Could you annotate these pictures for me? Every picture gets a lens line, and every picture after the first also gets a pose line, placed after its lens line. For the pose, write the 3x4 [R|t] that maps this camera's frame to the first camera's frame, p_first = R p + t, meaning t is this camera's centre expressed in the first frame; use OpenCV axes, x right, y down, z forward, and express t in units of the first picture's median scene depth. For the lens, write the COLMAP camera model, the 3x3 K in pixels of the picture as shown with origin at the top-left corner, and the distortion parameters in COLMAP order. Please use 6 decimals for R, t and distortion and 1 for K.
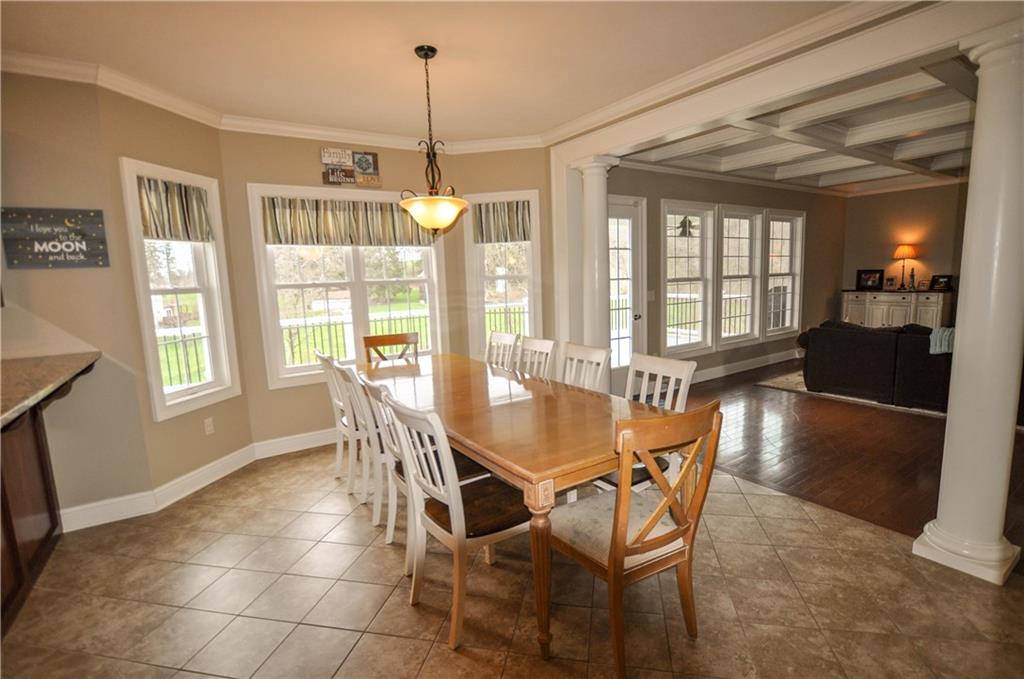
lens RADIAL K [[488.0, 0, 515.3], [0, 488.0, 338.4], [0, 0, 1]] dist [-0.006268, -0.000124]
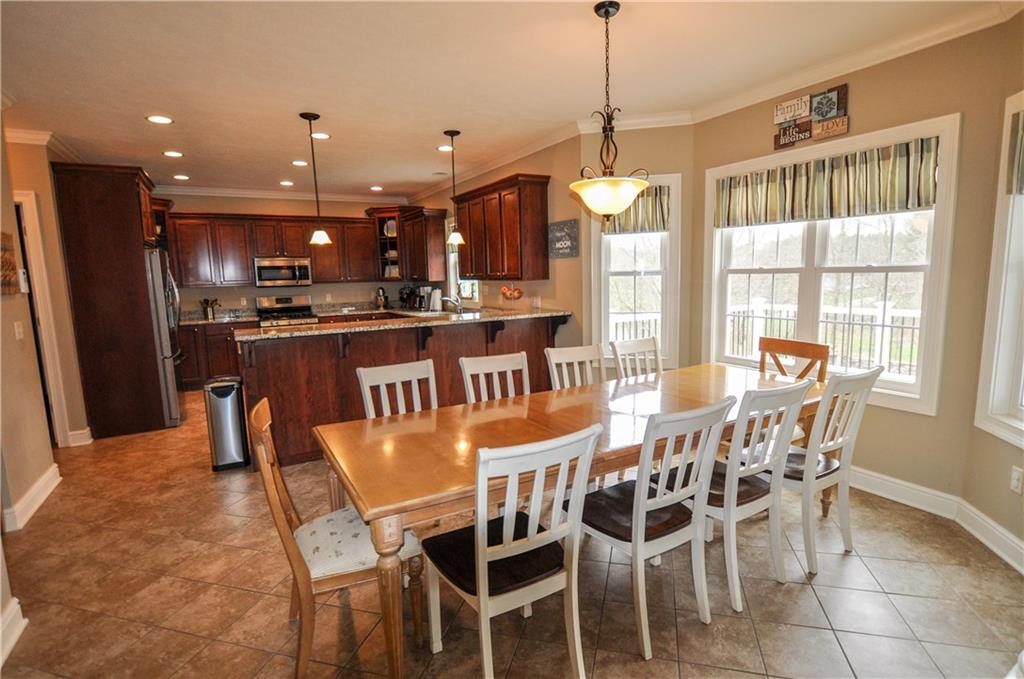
lens RADIAL K [[505.0, 0, 510.4], [0, 505.0, 337.1], [0, 0, 1]] dist [0.001729, 0.000187]
pose [[-0.061498, 0.163903, -0.984558, 0.579123], [-0.105846, 0.979792, 0.169720, -0.109479], [0.992479, 0.114649, -0.042907, 0.671885]]
